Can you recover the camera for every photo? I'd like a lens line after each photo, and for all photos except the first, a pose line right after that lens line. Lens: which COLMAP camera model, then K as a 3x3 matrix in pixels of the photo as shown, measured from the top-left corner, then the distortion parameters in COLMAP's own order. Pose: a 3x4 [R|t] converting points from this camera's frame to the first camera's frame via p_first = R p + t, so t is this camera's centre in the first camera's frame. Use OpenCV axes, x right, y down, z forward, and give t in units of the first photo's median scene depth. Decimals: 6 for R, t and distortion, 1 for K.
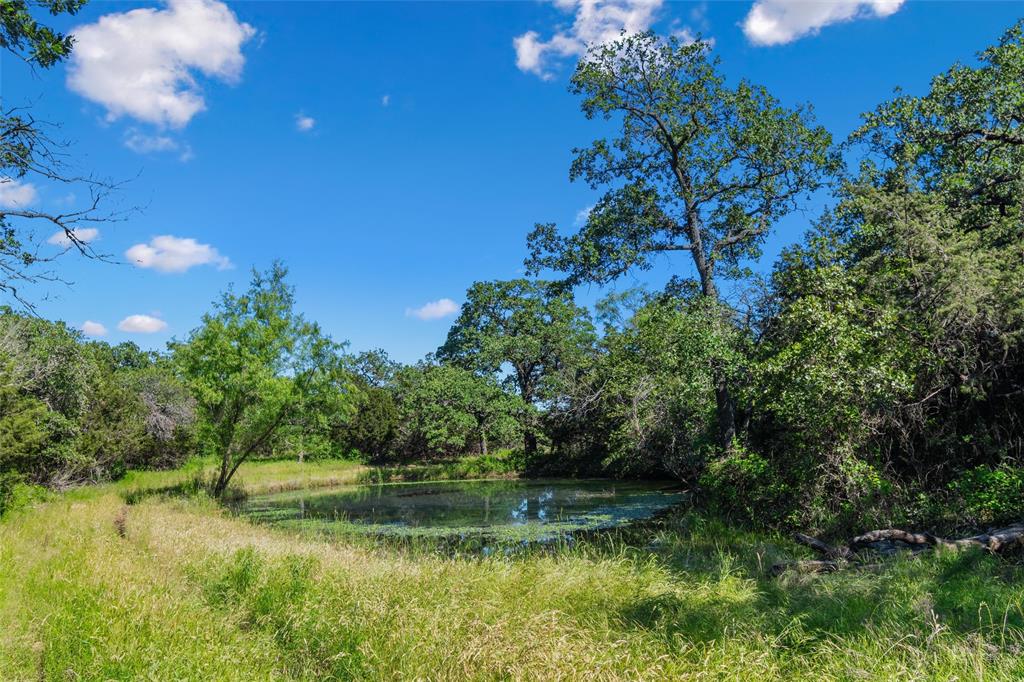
lens RADIAL K [[823.8, 0, 518.0], [0, 823.8, 338.0], [0, 0, 1]] dist [-0.013276, -0.003866]
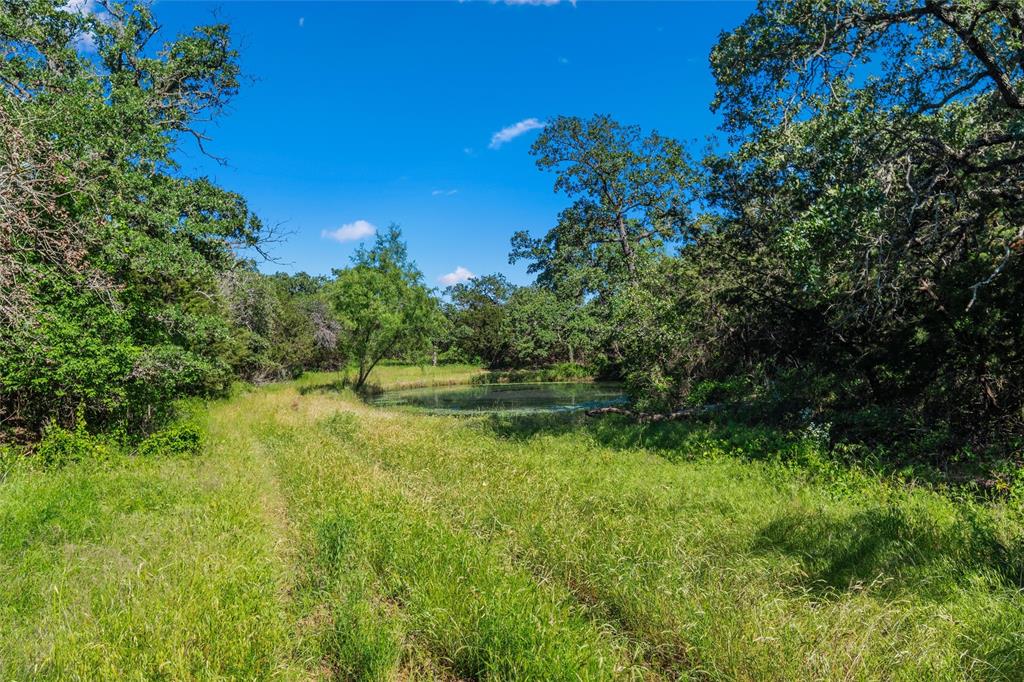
lens RADIAL K [[823.8, 0, 515.2], [0, 823.8, 341.7], [0, 0, 1]] dist [-0.013276, -0.003866]
pose [[0.980146, 0.007231, -0.198145, 0.160871], [0.016967, 0.992611, 0.120152, -0.053680], [0.197549, -0.121128, 0.972781, -0.294843]]
